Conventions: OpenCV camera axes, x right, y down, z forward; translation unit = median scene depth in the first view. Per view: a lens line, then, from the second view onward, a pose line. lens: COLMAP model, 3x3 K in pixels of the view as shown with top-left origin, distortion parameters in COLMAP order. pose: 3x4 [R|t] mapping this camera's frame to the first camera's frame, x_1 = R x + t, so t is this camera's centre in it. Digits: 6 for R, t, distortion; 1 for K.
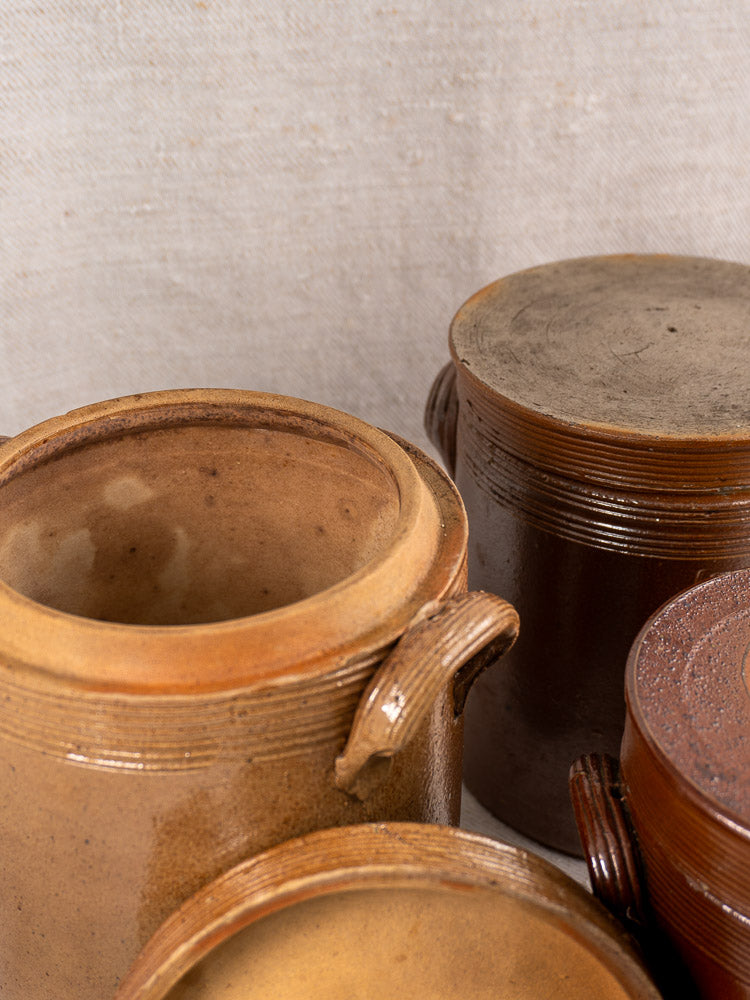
lens RADIAL K [[1550.8, 0, 376.5], [0, 1550.8, 430.8], [0, 0, 1]] dist [0.018423, 0.145956]
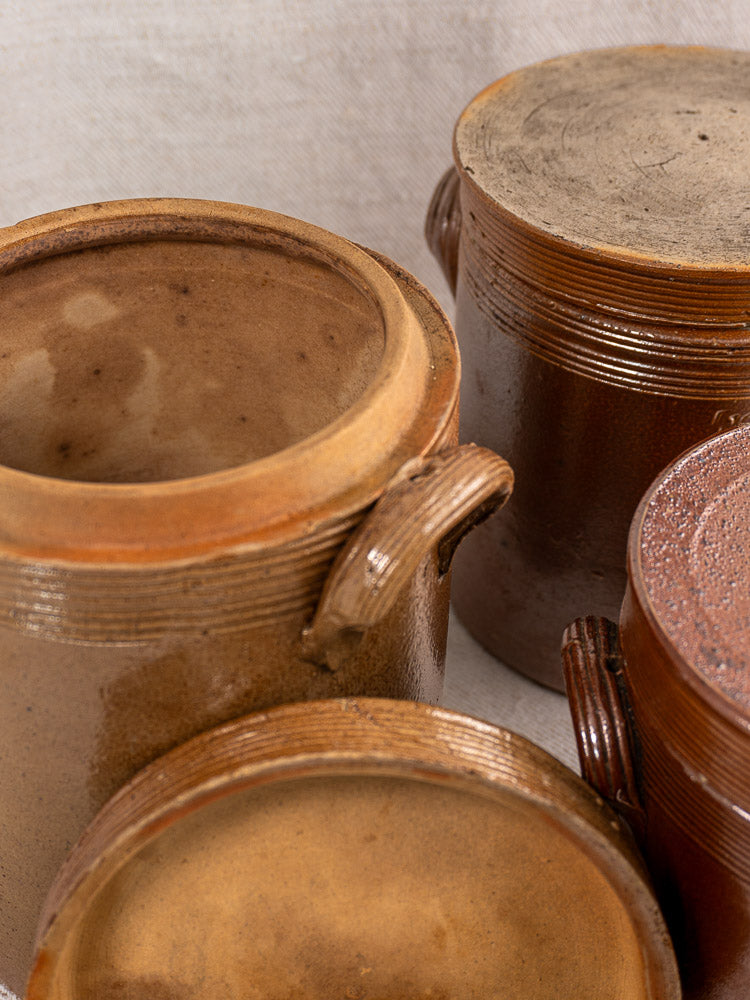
lens RADIAL K [[1550.8, 0, 376.5], [0, 1550.8, 430.8], [0, 0, 1]] dist [0.018423, 0.145956]
pose [[0.999604, 0.026311, -0.009988, 0.018382], [-0.024497, 0.988161, 0.151450, -0.033207], [0.013854, -0.151146, 0.988414, 0.101586]]
